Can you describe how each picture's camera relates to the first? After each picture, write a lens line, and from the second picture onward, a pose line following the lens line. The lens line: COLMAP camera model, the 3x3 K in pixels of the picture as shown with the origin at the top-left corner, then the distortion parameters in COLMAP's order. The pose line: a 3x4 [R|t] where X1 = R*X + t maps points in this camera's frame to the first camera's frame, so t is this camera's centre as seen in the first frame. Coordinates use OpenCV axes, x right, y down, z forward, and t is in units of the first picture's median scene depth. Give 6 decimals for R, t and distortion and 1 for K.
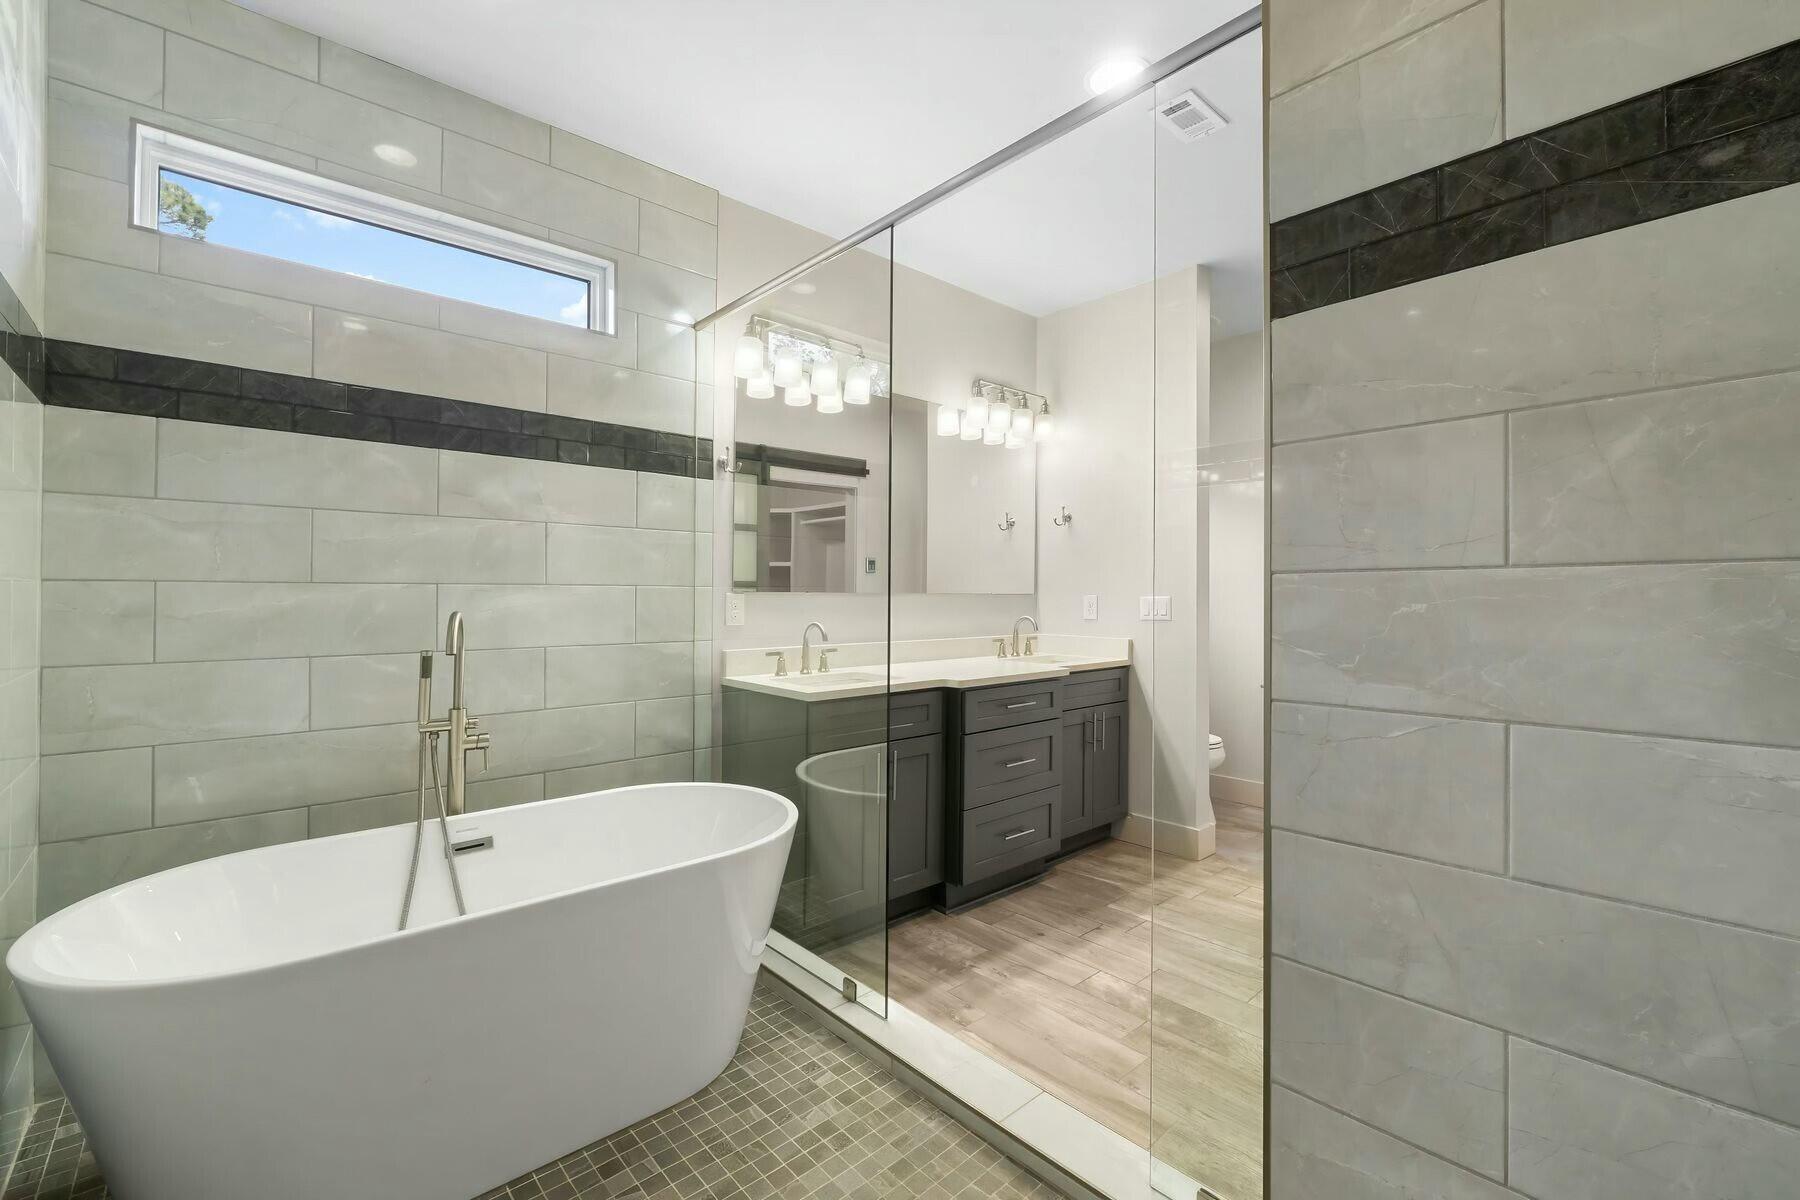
lens RADIAL K [[774.1, 0, 902.8], [0, 774.1, 592.7], [0, 0, 1]] dist [-0.002133, 0.000046]
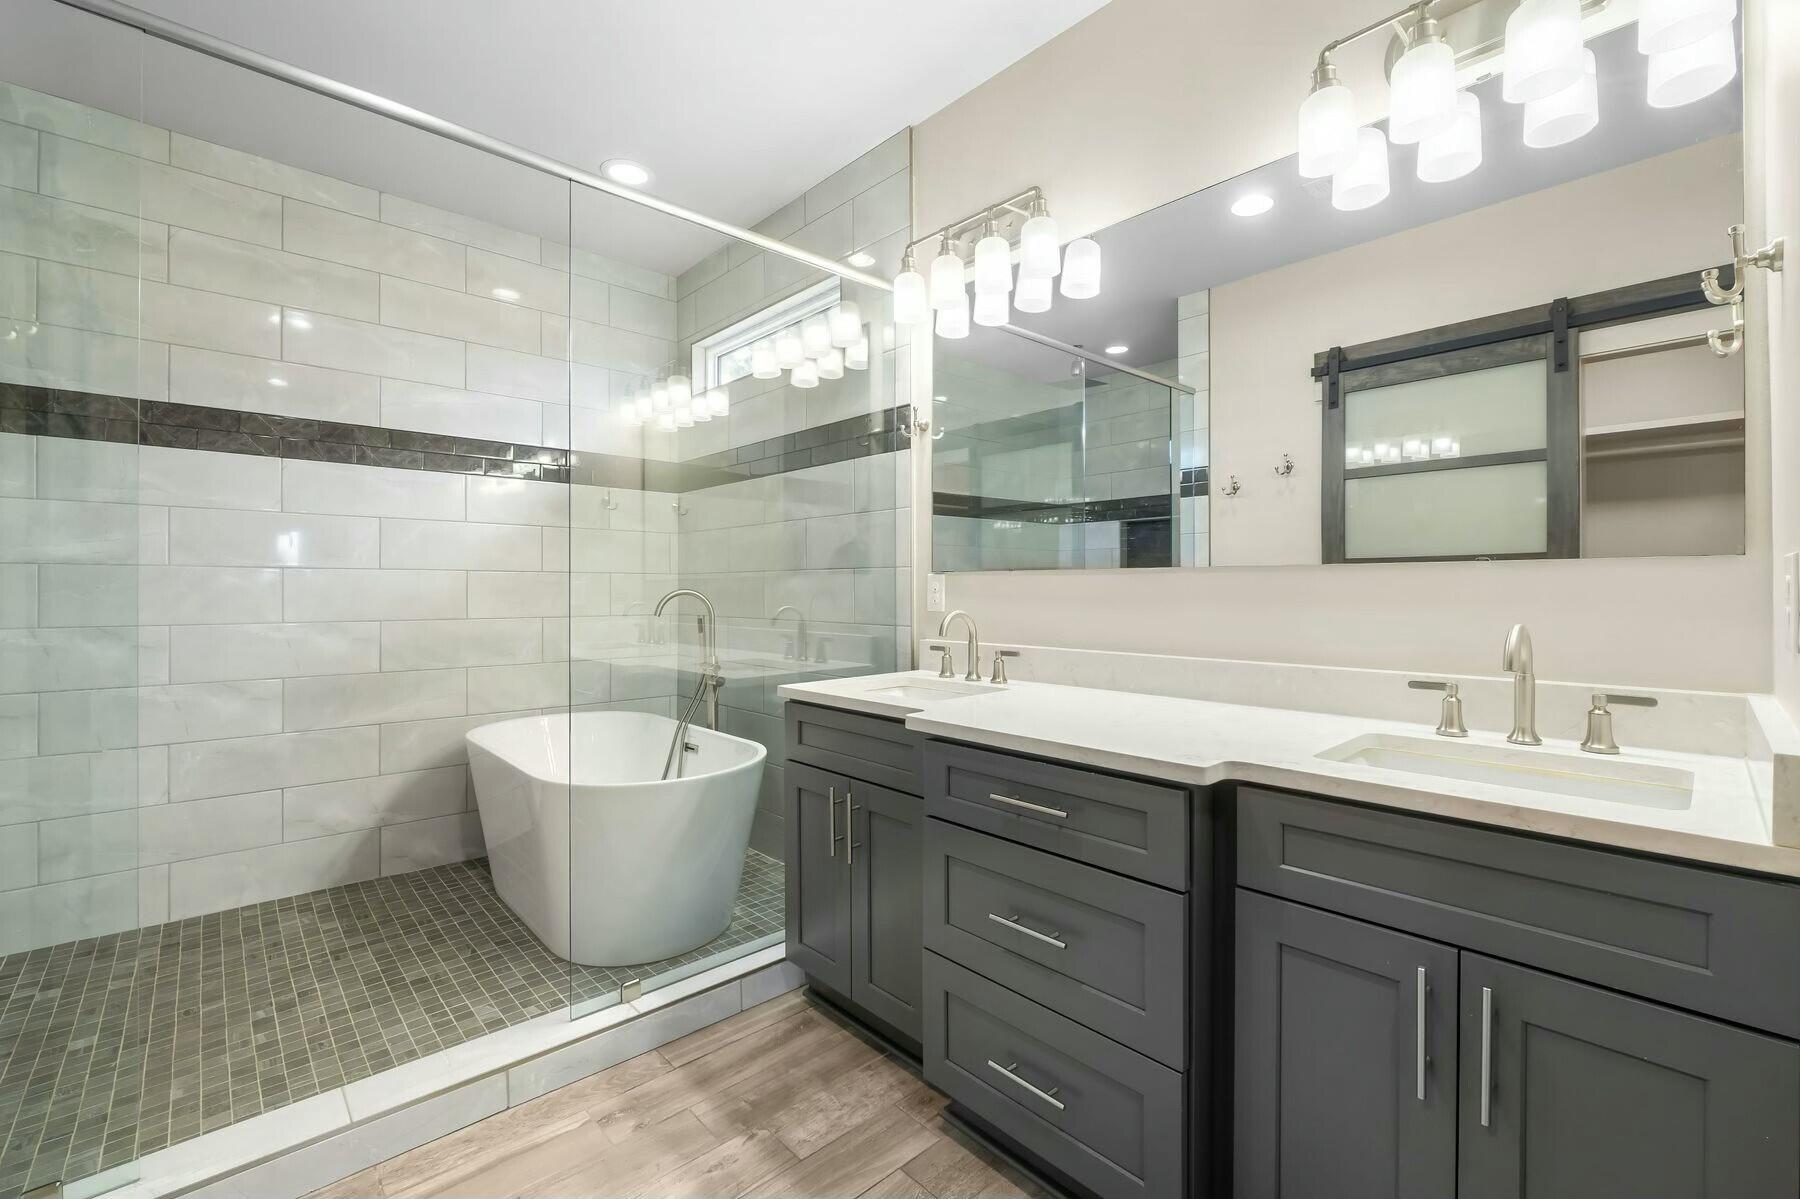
lens RADIAL K [[774.1, 0, 903.1], [0, 774.1, 591.2], [0, 0, 1]] dist [-0.002133, 0.000046]
pose [[0.011370, -0.008862, -0.999896, 0.745713], [-0.007664, 0.999931, -0.008949, 0.033005], [0.999906, 0.007765, 0.011301, 1.123377]]
